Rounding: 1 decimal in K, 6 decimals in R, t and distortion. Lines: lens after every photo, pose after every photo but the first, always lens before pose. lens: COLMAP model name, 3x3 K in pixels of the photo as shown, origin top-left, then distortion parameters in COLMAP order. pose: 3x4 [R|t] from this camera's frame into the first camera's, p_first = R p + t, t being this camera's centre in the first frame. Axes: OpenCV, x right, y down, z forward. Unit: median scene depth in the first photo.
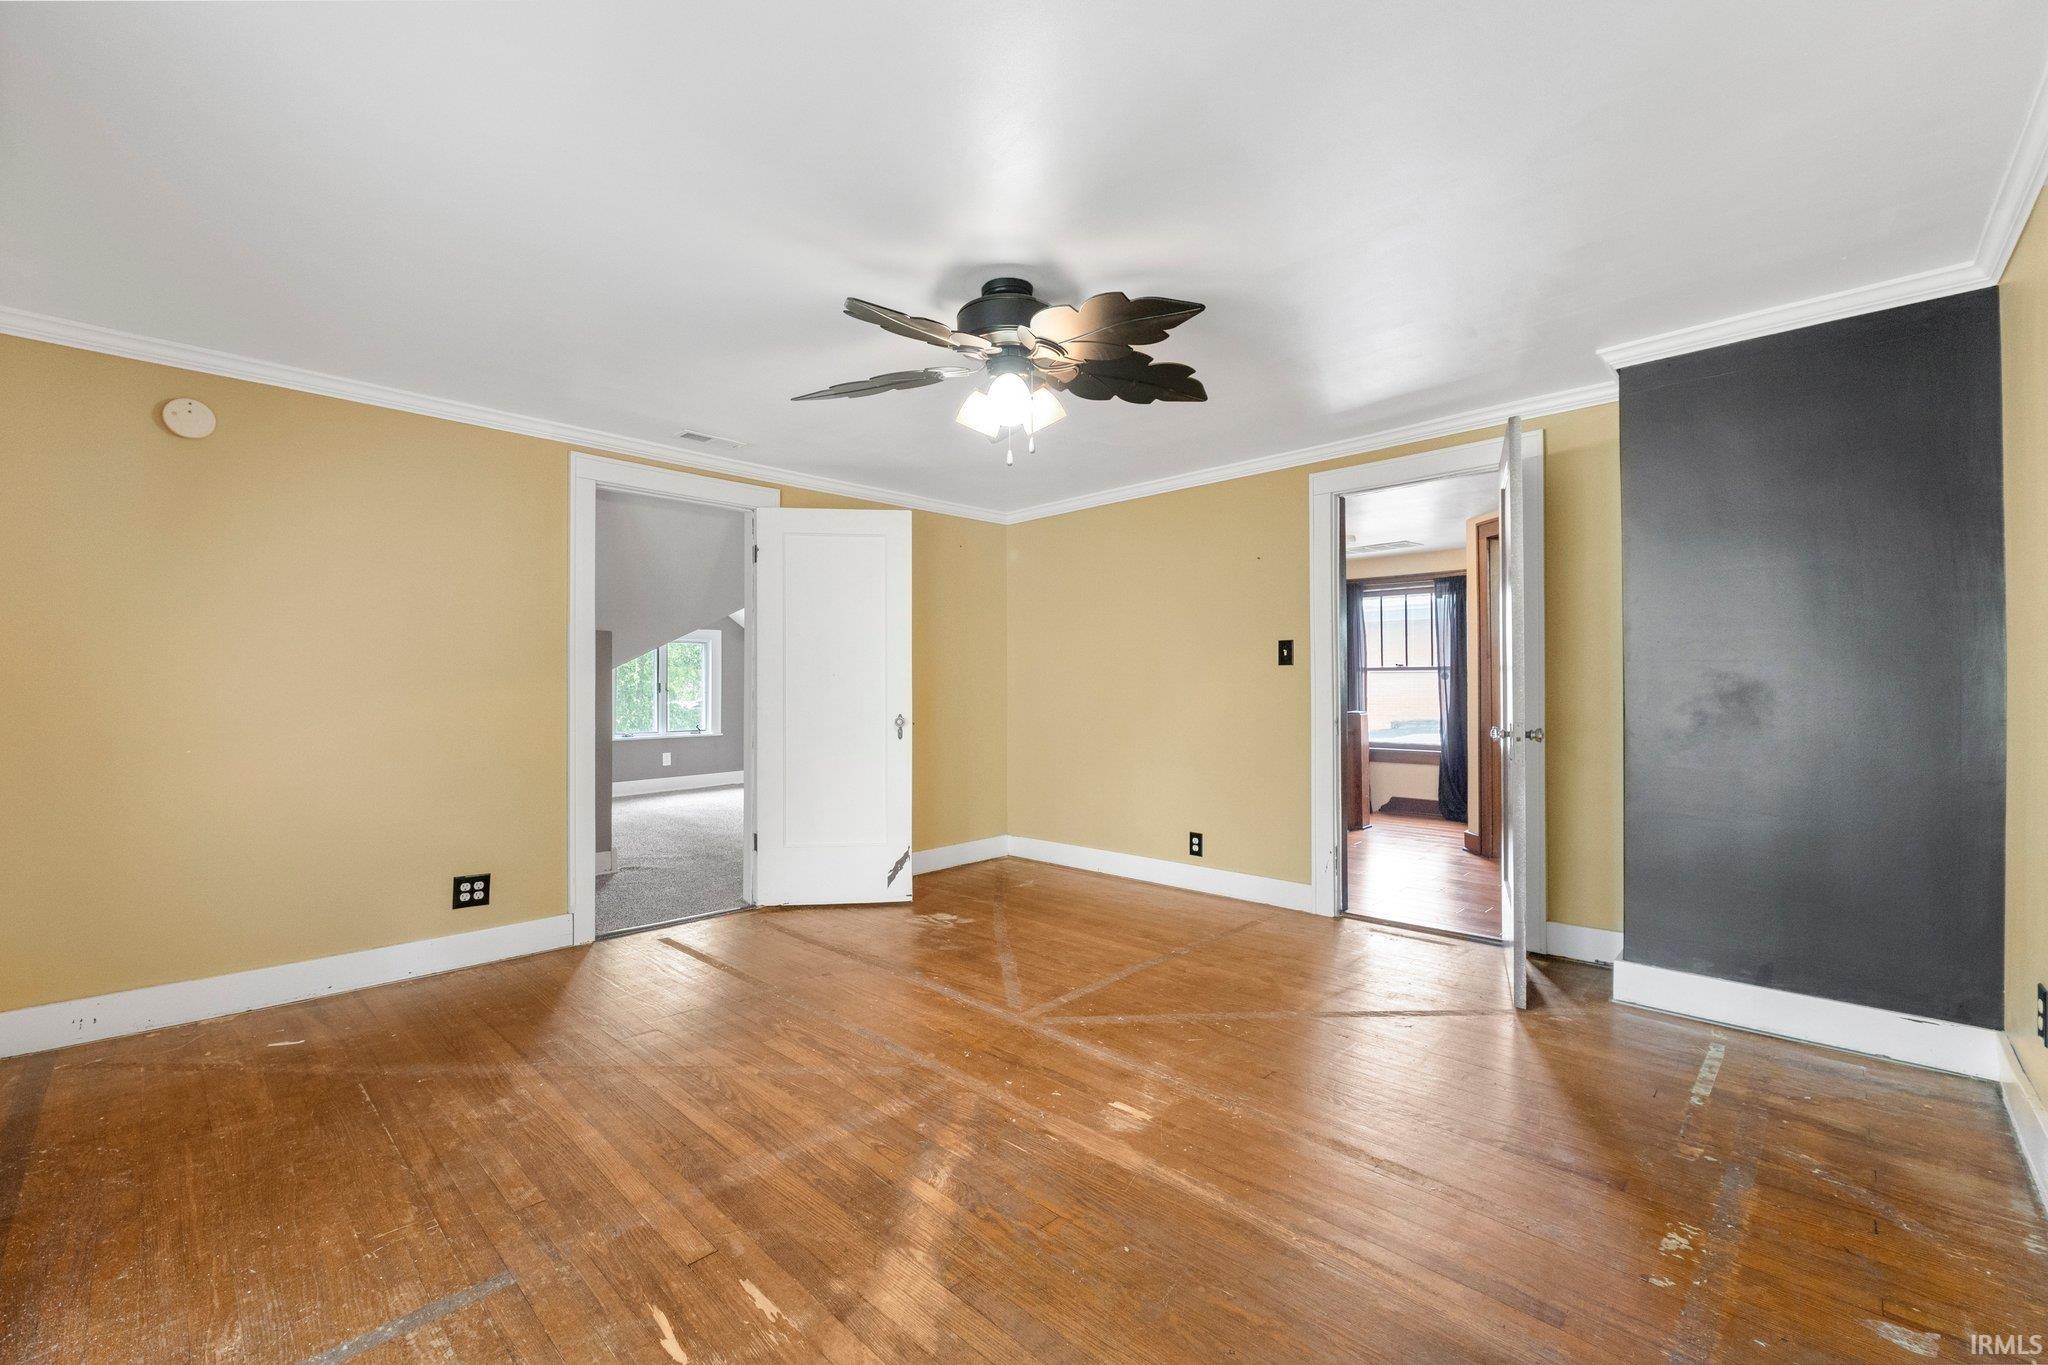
lens RADIAL K [[850.3, 0, 1021.6], [0, 850.3, 675.8], [0, 0, 1]] dist [-0.004841, 0.000211]
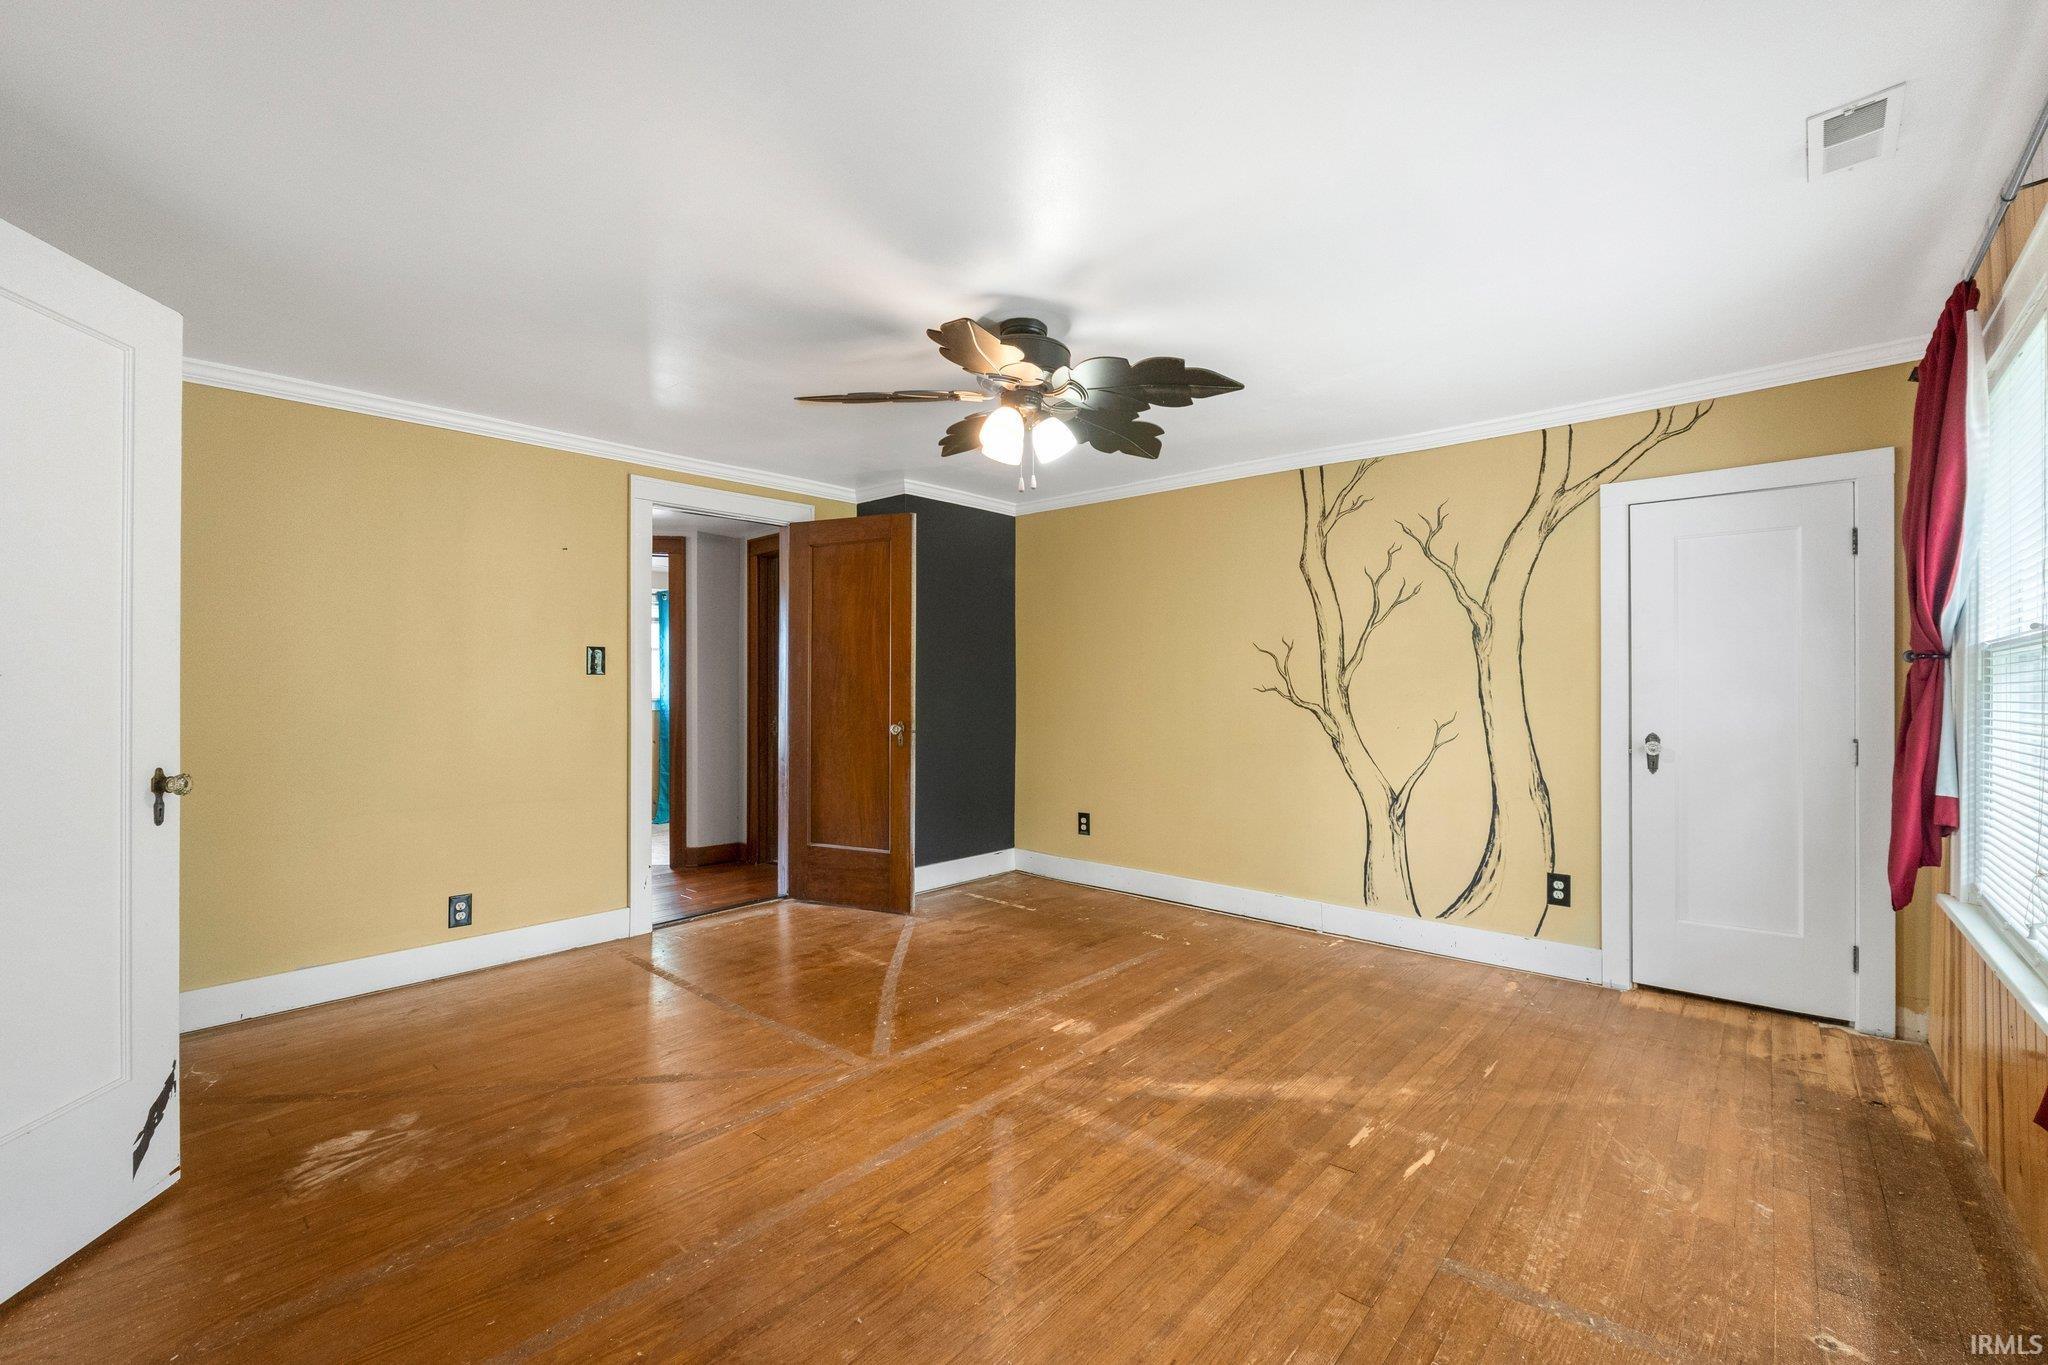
lens RADIAL K [[850.3, 0, 1024.4], [0, 850.3, 688.6], [0, 0, 1]] dist [-0.004841, 0.000211]
pose [[-0.045874, 0.005174, 0.998934, -1.086290], [-0.008125, 0.999952, -0.005552, 0.006473], [-0.998914, -0.008371, -0.045830, 1.047504]]
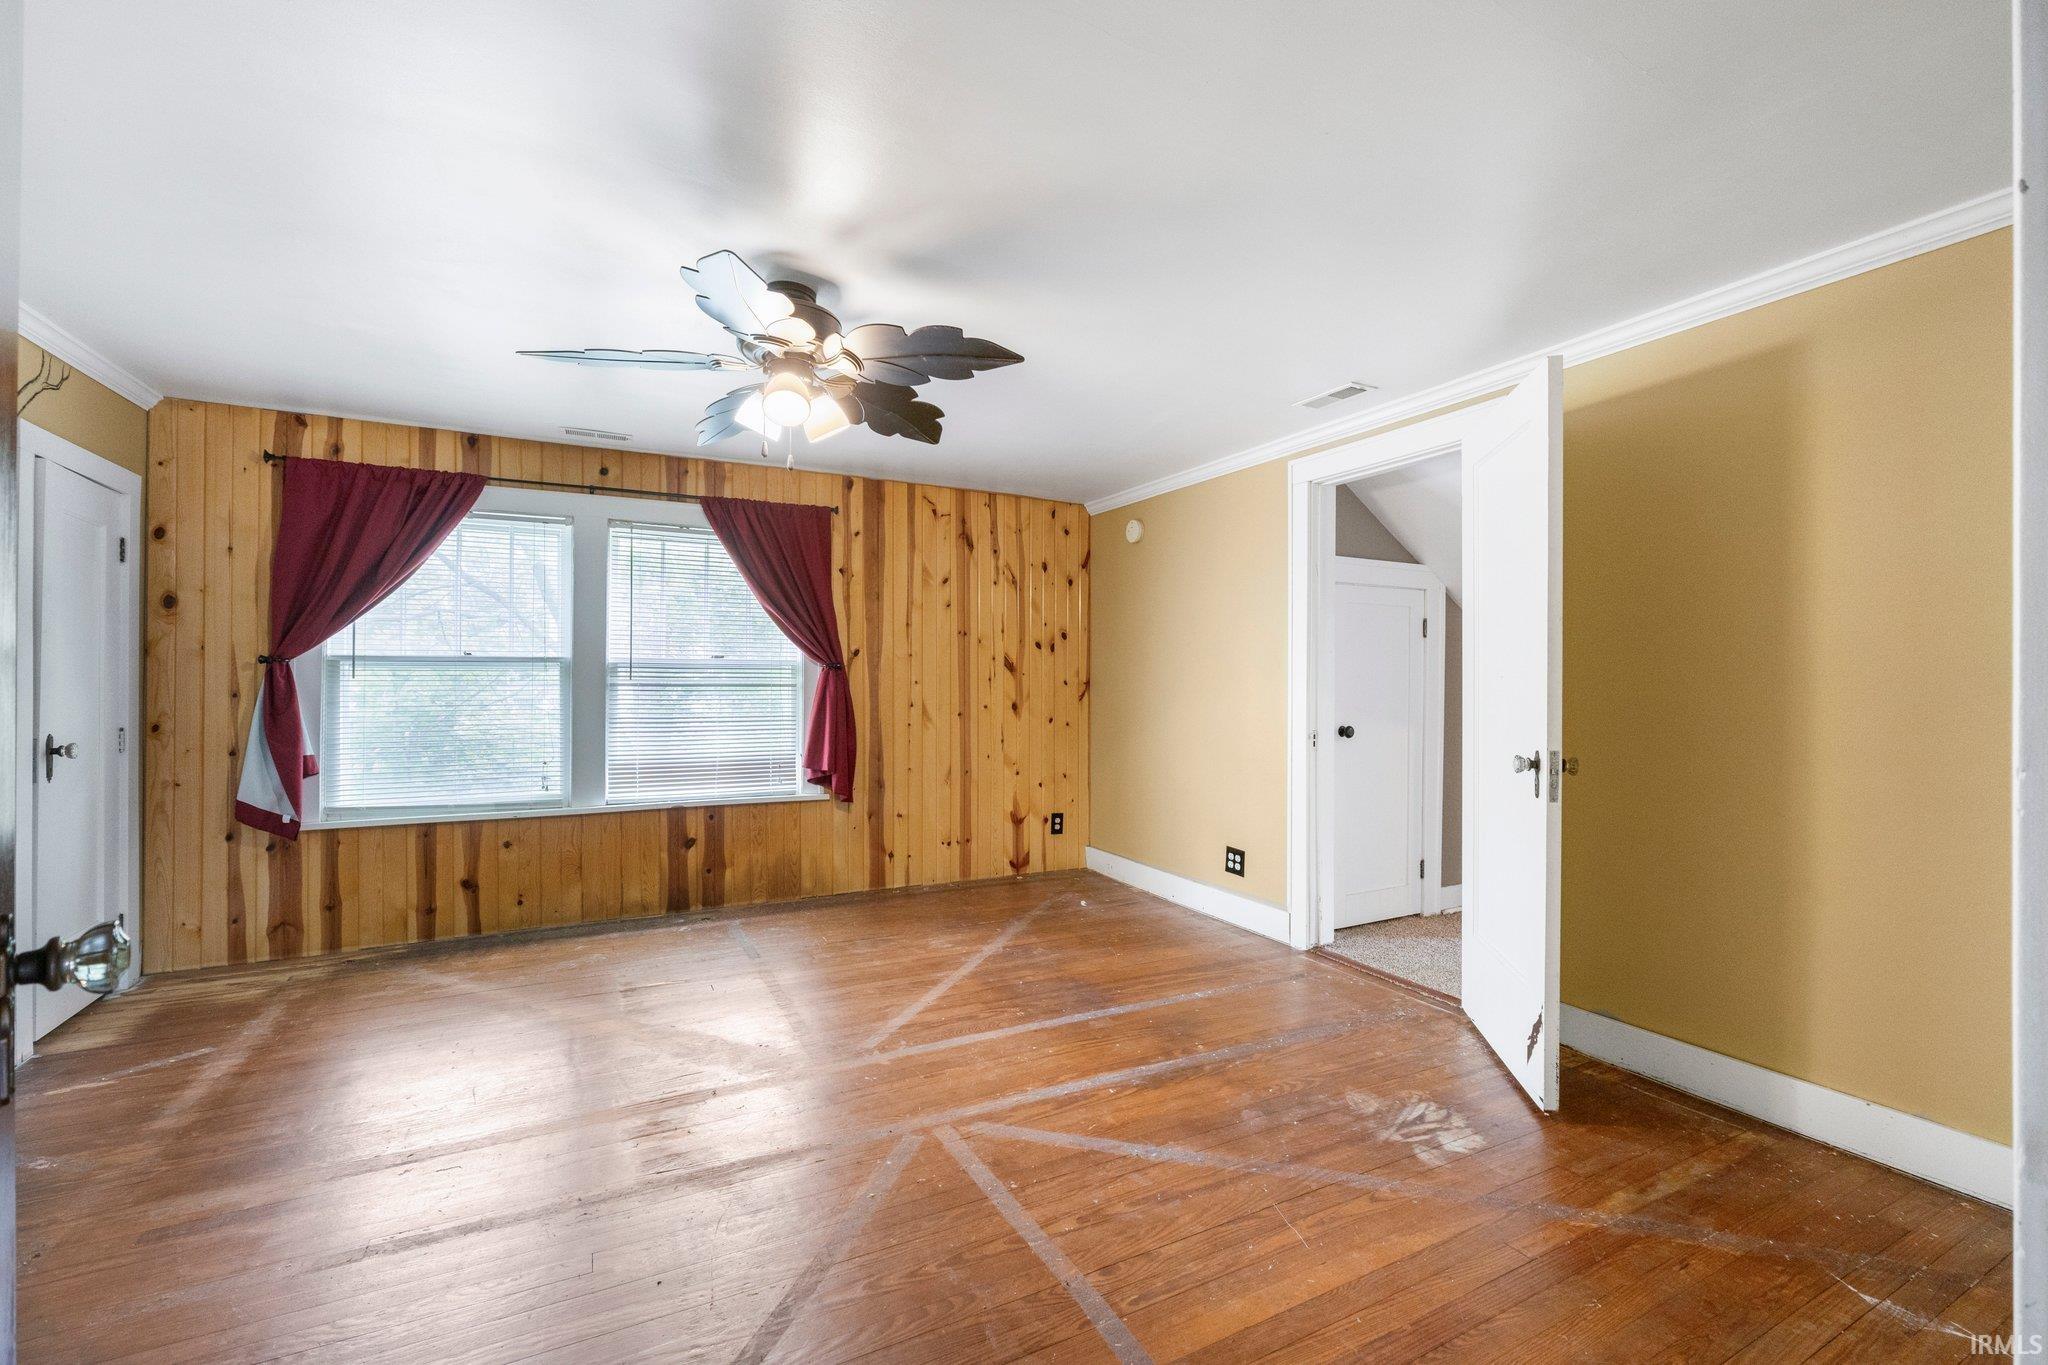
lens RADIAL K [[850.3, 0, 1013.8], [0, 850.3, 690.3], [0, 0, 1]] dist [-0.004841, 0.000211]
pose [[-0.324522, 0.008730, -0.945838, 0.840482], [0.006474, 0.999954, 0.007008, 0.002514], [0.945856, -0.003849, -0.324564, 1.569768]]
